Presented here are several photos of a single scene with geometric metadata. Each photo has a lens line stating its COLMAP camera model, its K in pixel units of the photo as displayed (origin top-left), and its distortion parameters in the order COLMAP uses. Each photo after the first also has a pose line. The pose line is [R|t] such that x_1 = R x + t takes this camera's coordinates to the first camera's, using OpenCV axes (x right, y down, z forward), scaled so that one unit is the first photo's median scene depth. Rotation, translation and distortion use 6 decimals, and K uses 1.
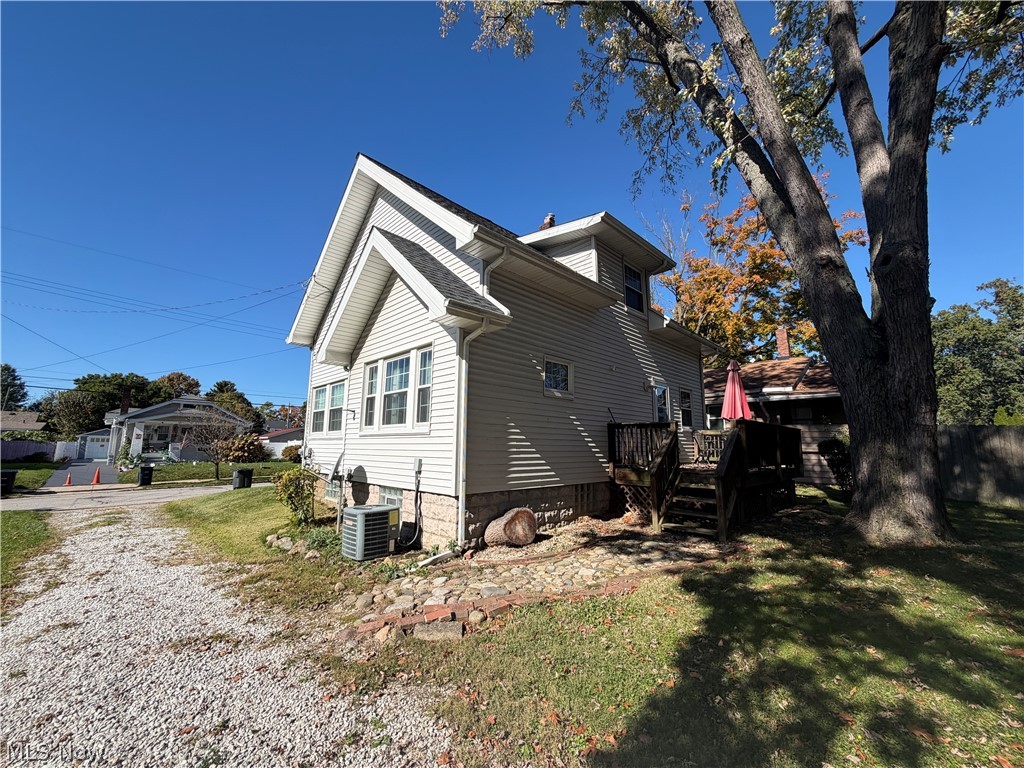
lens RADIAL K [[408.7, 0, 510.5], [0, 408.7, 384.9], [0, 0, 1]] dist [-0.000207, 0.000033]
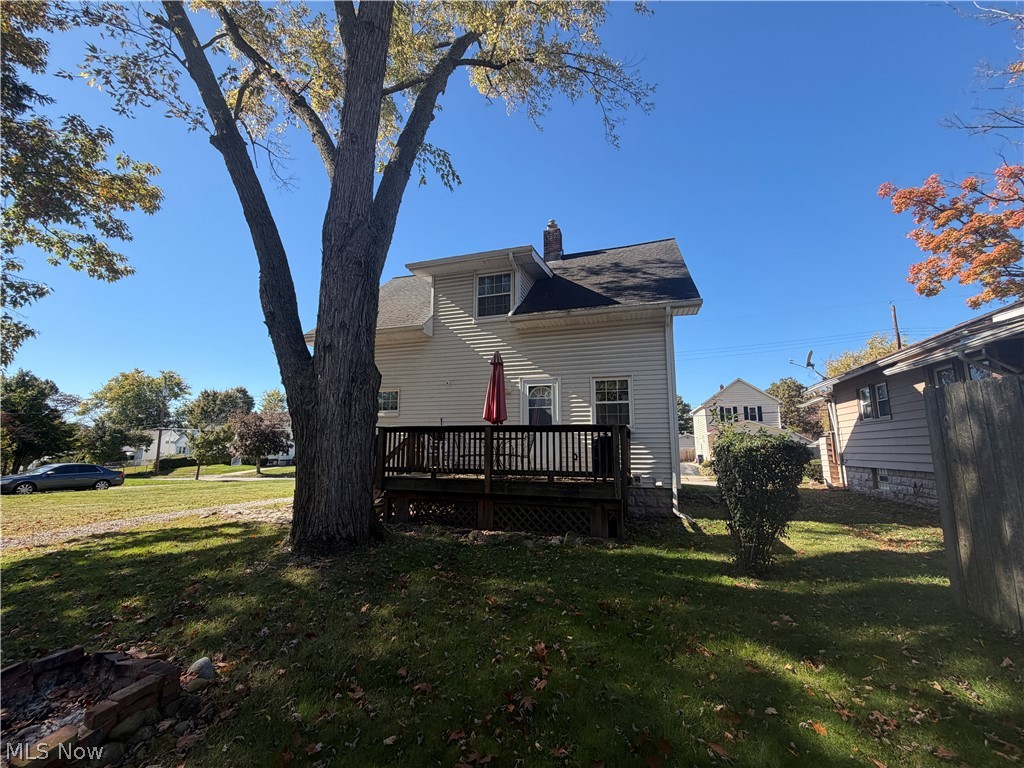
lens RADIAL K [[407.2, 0, 510.1], [0, 407.2, 385.3], [0, 0, 1]] dist [-0.000750, 0.000369]
pose [[0.467148, -0.141825, -0.872730, 1.568491], [0.131963, 0.987180, -0.089788, 0.109002], [0.874276, -0.073224, 0.479875, 0.719986]]
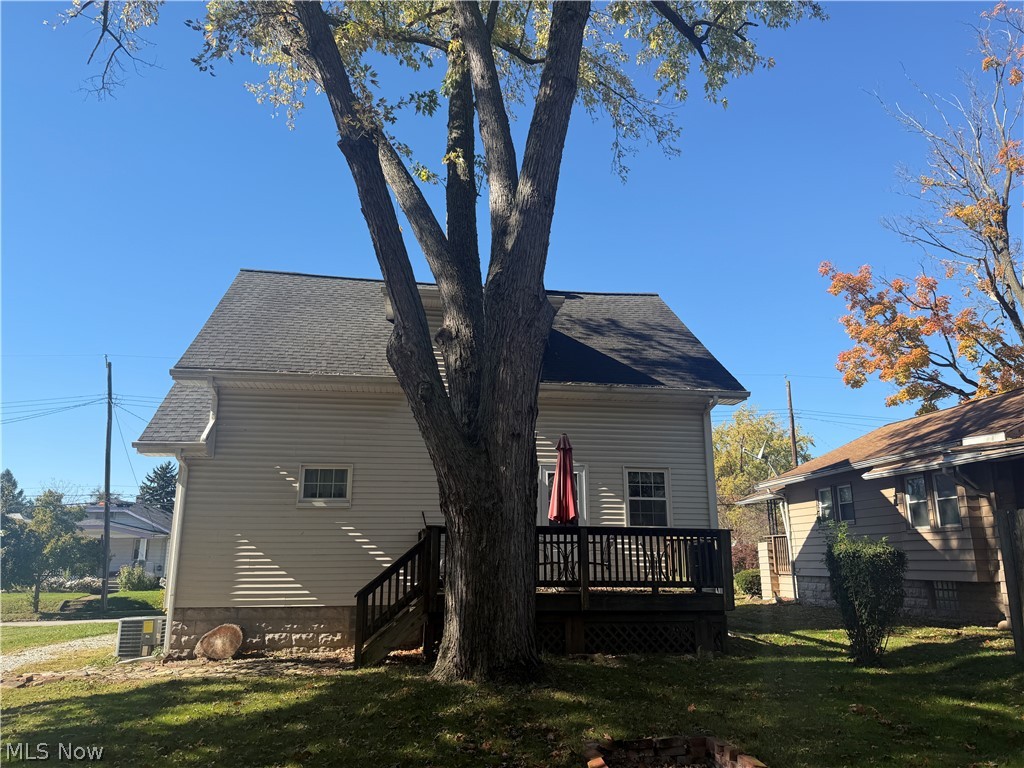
lens RADIAL K [[720.7, 0, 513.1], [0, 720.7, 382.1], [0, 0, 1]] dist [0.074943, -0.118321]
pose [[0.817379, -0.146298, -0.557214, 1.423570], [0.095138, 0.988217, -0.119900, -0.011434], [0.568190, 0.044991, 0.821667, -0.110125]]
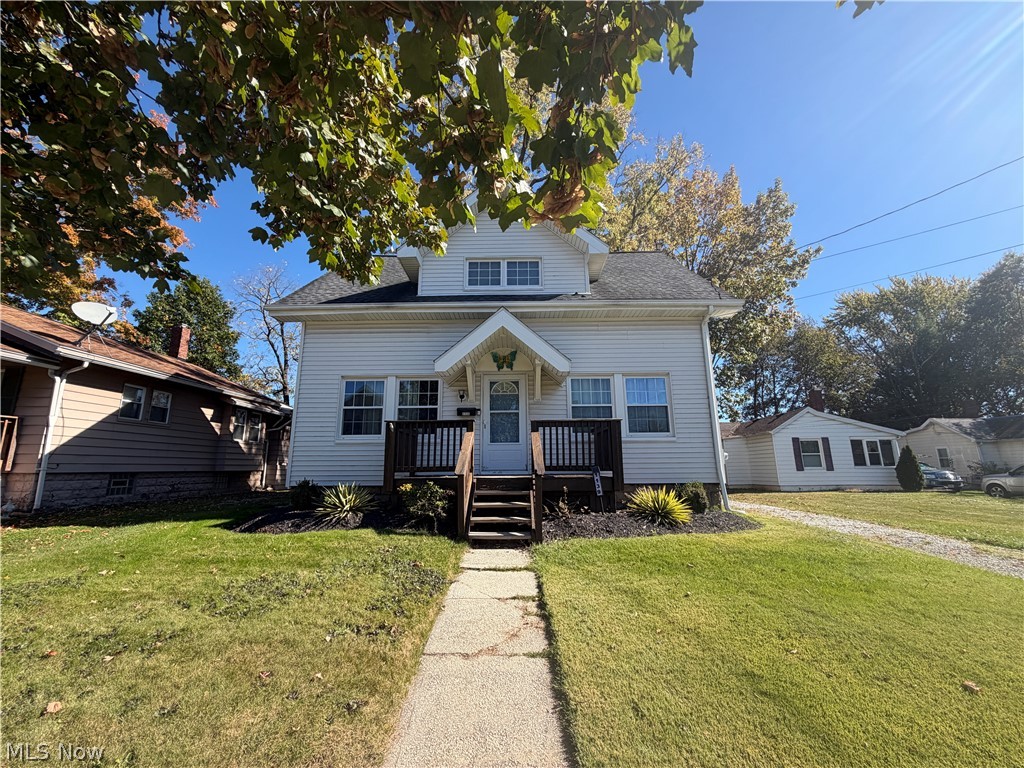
lens RADIAL K [[407.2, 0, 510.1], [0, 407.2, 385.3], [0, 0, 1]] dist [-0.000750, 0.000369]
pose [[-0.700893, 0.136605, 0.700063, -1.294242], [-0.107177, 0.950175, -0.292714, 0.466902], [-0.705168, -0.280191, -0.651330, 2.842152]]
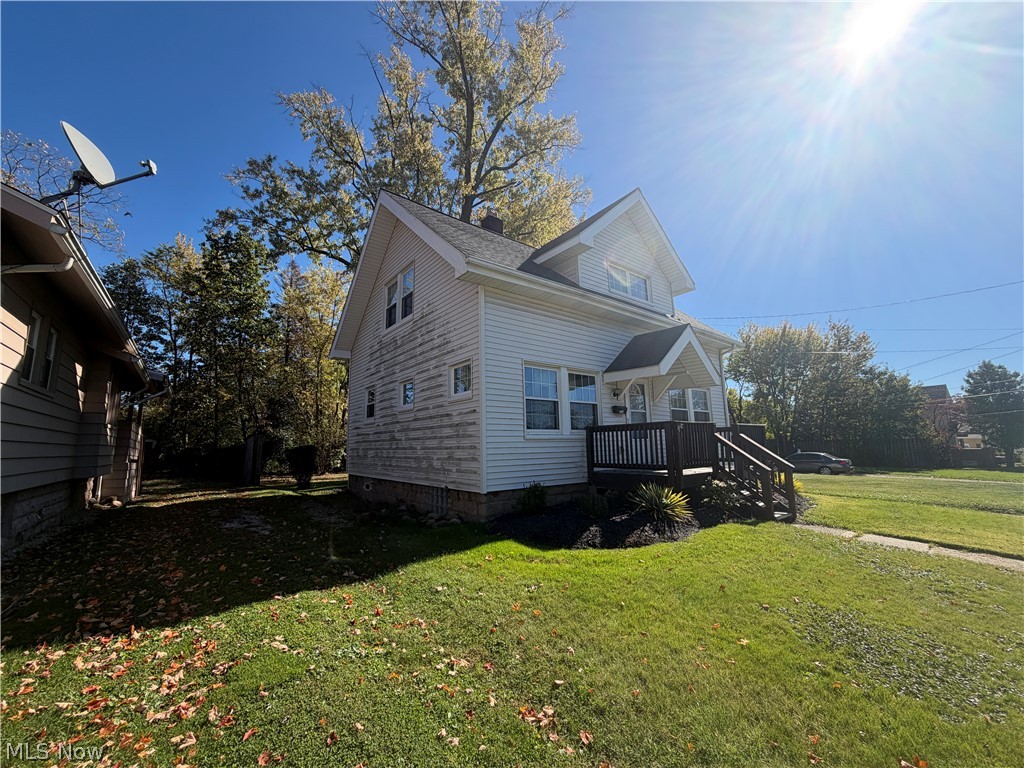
lens RADIAL K [[408.7, 0, 510.5], [0, 408.7, 384.9], [0, 0, 1]] dist [-0.000207, 0.000033]
pose [[-0.993323, 0.025830, 0.112433, -0.151931], [-0.008347, 0.955964, -0.293365, 0.507377], [-0.115060, -0.292345, -0.949366, 3.409182]]
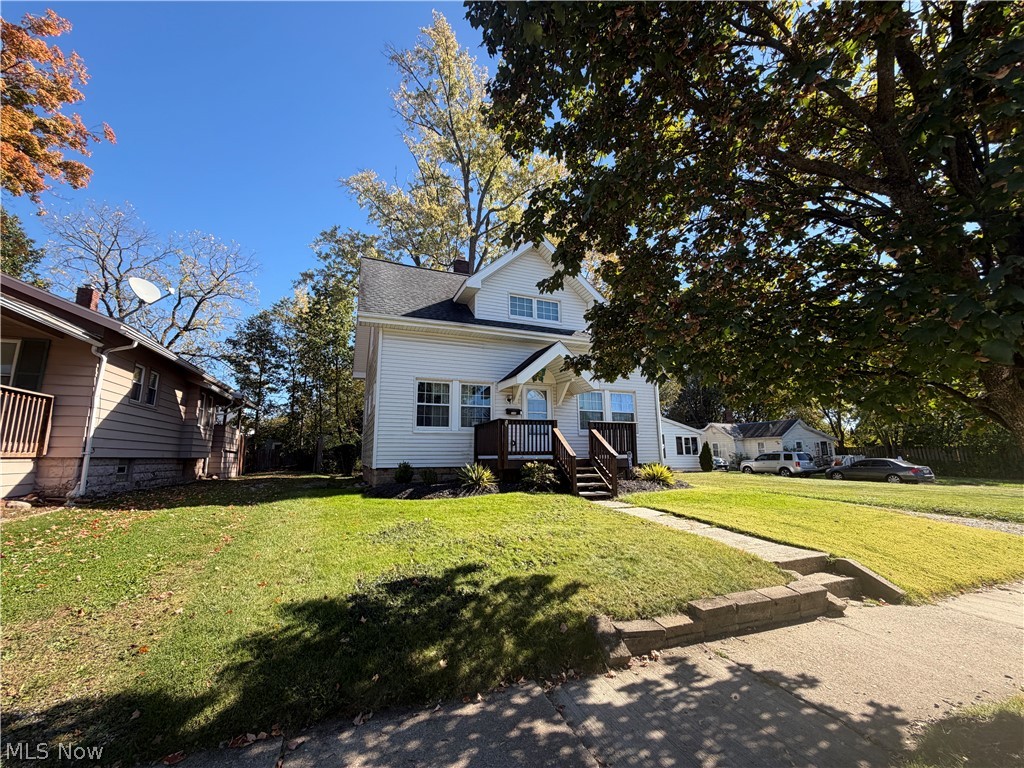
lens RADIAL K [[408.7, 0, 510.5], [0, 408.7, 384.9], [0, 0, 1]] dist [-0.000207, 0.000033]
pose [[-0.922986, 0.064874, 0.379326, -0.960086], [-0.058773, 0.950363, -0.305542, 0.597855], [-0.380320, -0.304305, -0.873359, 3.581305]]
